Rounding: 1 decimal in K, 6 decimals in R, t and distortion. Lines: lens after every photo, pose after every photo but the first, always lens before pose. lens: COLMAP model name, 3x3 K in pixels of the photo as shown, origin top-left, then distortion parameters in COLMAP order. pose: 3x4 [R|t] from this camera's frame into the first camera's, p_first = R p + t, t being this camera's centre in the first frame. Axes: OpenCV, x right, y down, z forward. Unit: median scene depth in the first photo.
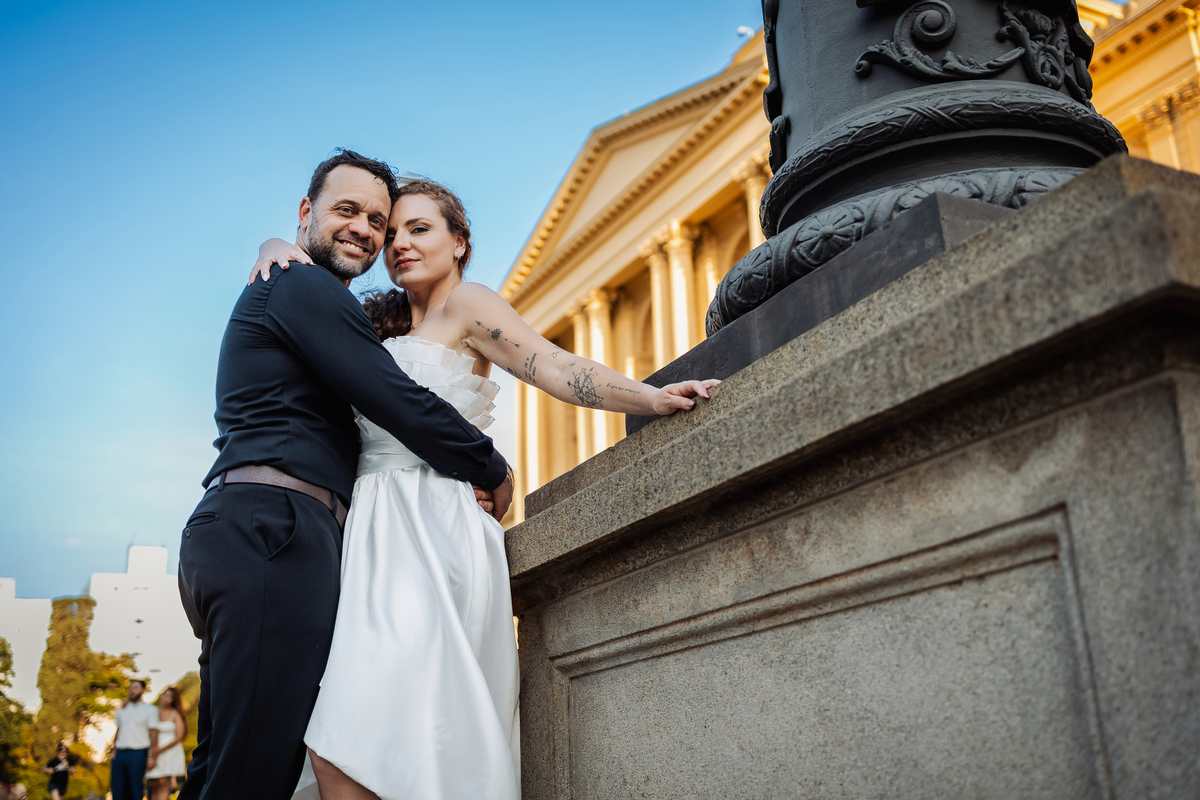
lens RADIAL K [[1304.5, 0, 600.0], [0, 1304.5, 400.0], [0, 0, 1]] dist [-0.014533, -0.018388]
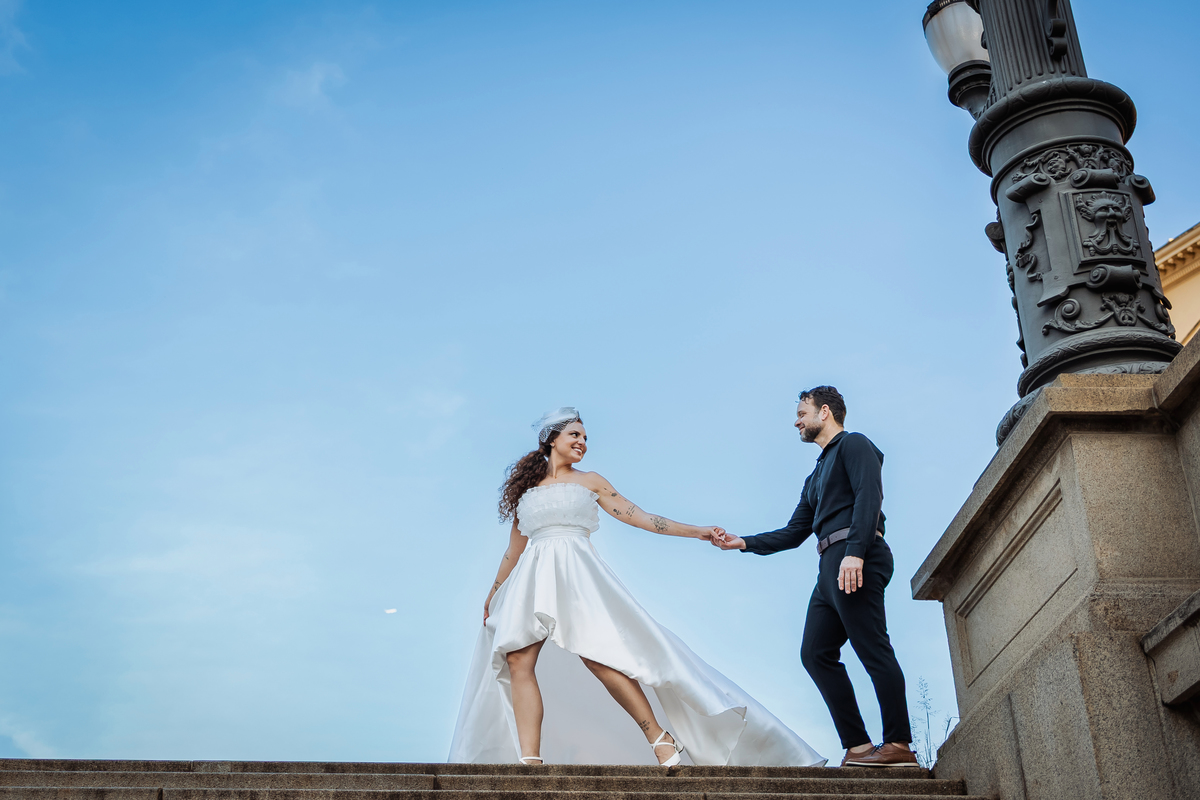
lens RADIAL K [[1576.7, 0, 402.0], [0, 1576.7, 400.9], [0, 0, 1]] dist [0.000468, -0.002220]
pose [[0.886588, -0.169799, -0.430267, 0.385368], [0.096807, 0.977701, -0.186360, 0.290820], [0.452316, 0.123572, 0.883255, -2.065122]]
